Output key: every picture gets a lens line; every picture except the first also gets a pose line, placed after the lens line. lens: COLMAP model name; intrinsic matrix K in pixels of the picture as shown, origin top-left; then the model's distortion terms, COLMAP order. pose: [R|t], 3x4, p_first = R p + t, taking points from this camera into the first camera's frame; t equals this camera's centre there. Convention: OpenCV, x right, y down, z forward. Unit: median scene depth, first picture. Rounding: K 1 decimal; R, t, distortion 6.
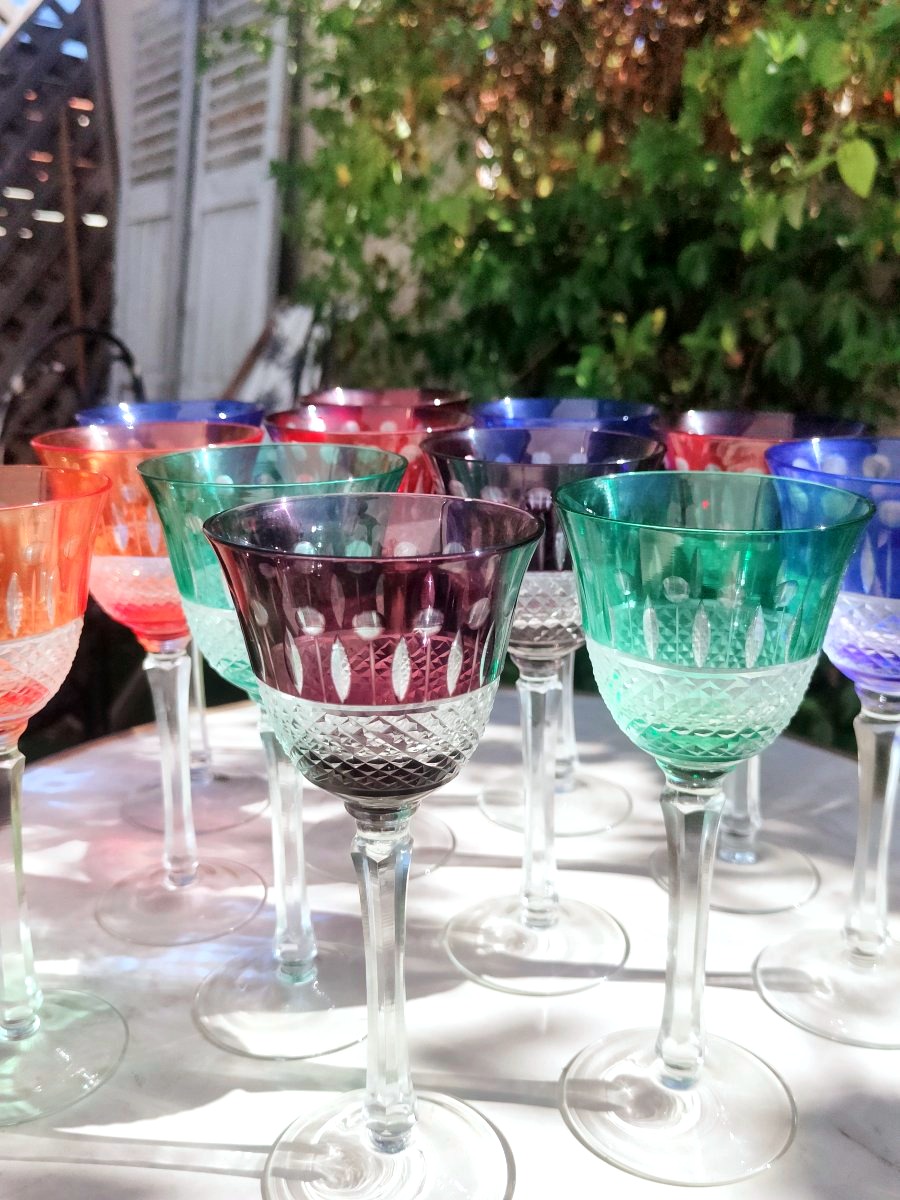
lens RADIAL K [[1258.5, 0, 424.7], [0, 1258.5, 594.7], [0, 0, 1]] dist [-0.001301, -0.039451]
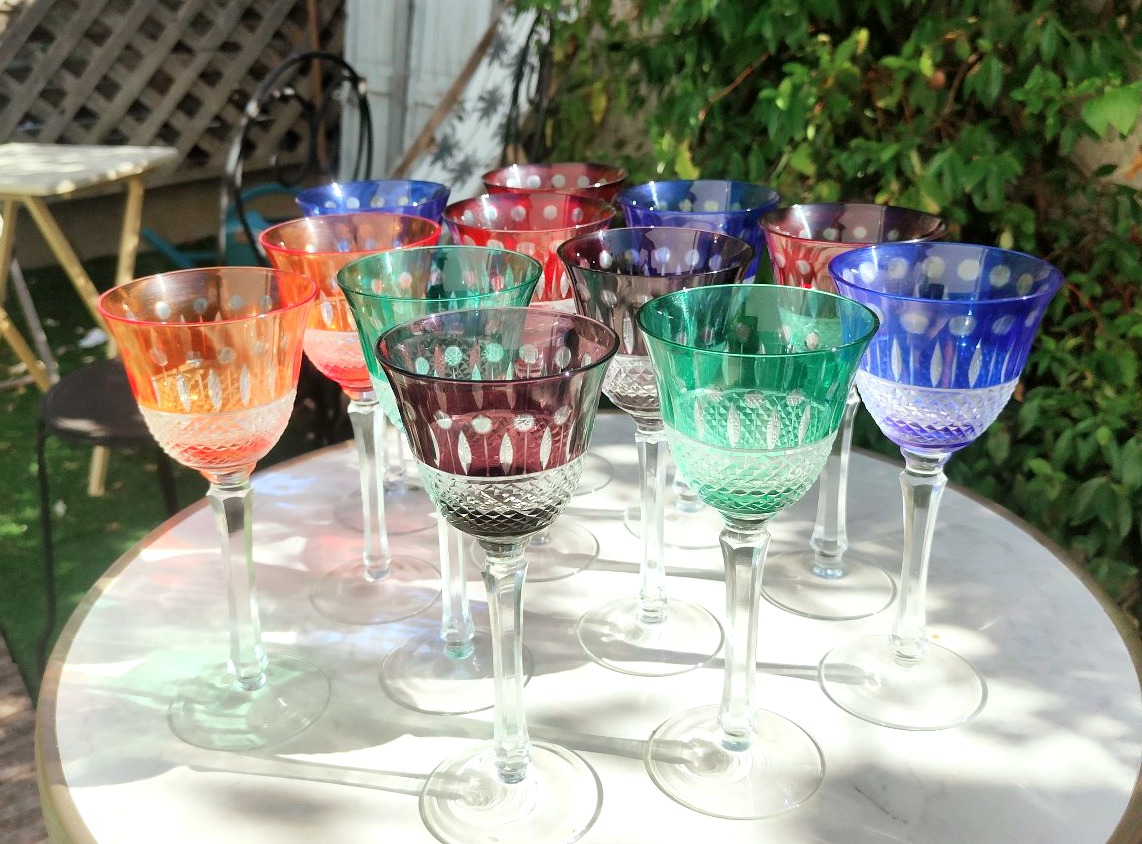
lens RADIAL K [[1244.9, 0, 522.9], [0, 1244.9, 425.9], [0, 0, 1]] dist [0.004182, -0.027200]
pose [[0.994008, 0.025892, -0.106201, 0.094792], [-0.012561, 0.992162, 0.124323, -0.090420], [0.108588, -0.122244, 0.986542, -0.235030]]
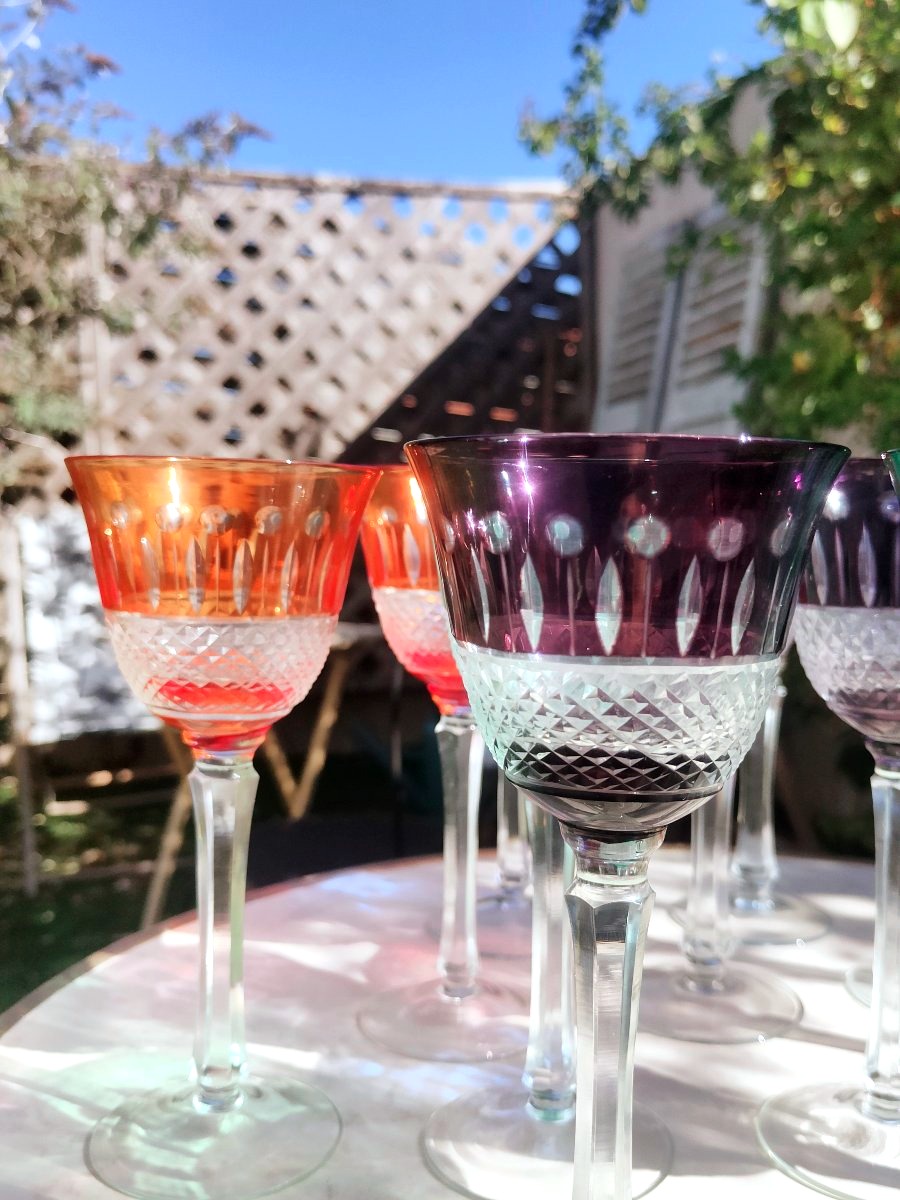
lens RADIAL K [[1258.5, 0, 424.7], [0, 1258.5, 594.7], [0, 0, 1]] dist [-0.001301, -0.039451]
pose [[0.930016, 0.049998, -0.364102, 0.096281], [-0.117078, 0.979394, -0.164560, 0.119739], [0.348371, 0.195671, 0.916706, 0.176308]]
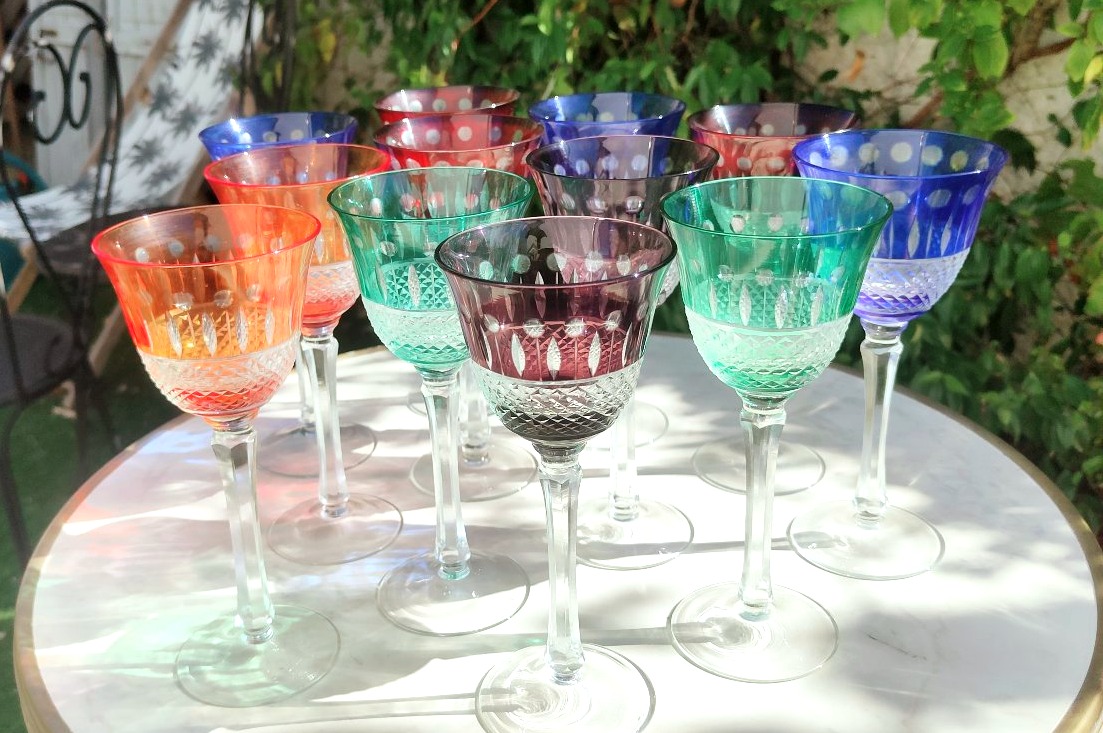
lens RADIAL K [[1242.7, 0, 502.1], [0, 1242.7, 387.9], [0, 0, 1]] dist [0.001118, -0.027440]
pose [[0.989280, -0.086946, 0.117328, -0.185236], [0.069396, 0.986825, 0.146154, -0.072892], [-0.128490, -0.136445, 0.982280, -0.246234]]
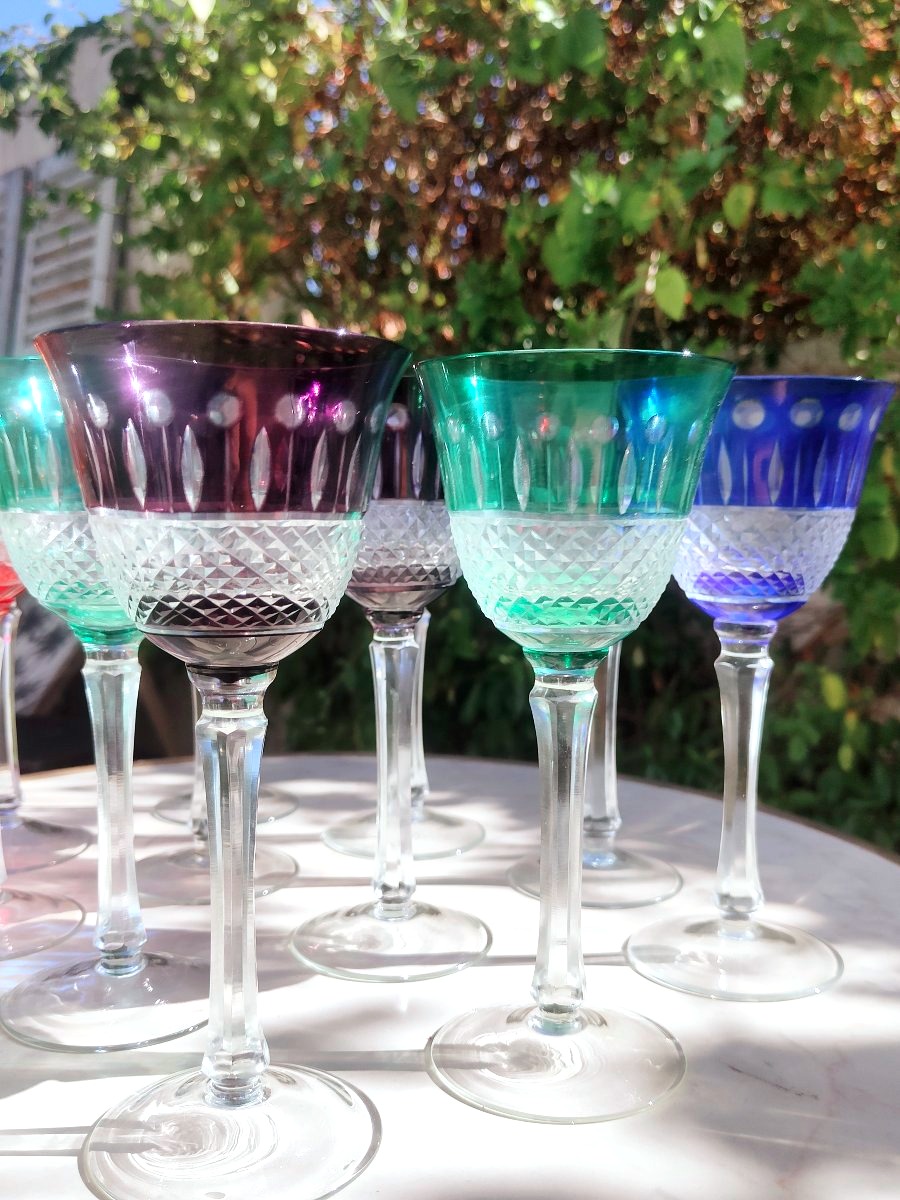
lens RADIAL K [[1262.1, 0, 479.9], [0, 1262.1, 601.7], [0, 0, 1]] dist [-0.000349, -0.011546]
pose [[0.983189, 0.006509, 0.182473, -0.018393], [0.023389, 0.986641, -0.161220, 0.194447], [-0.181085, 0.162778, 0.969903, 0.063013]]
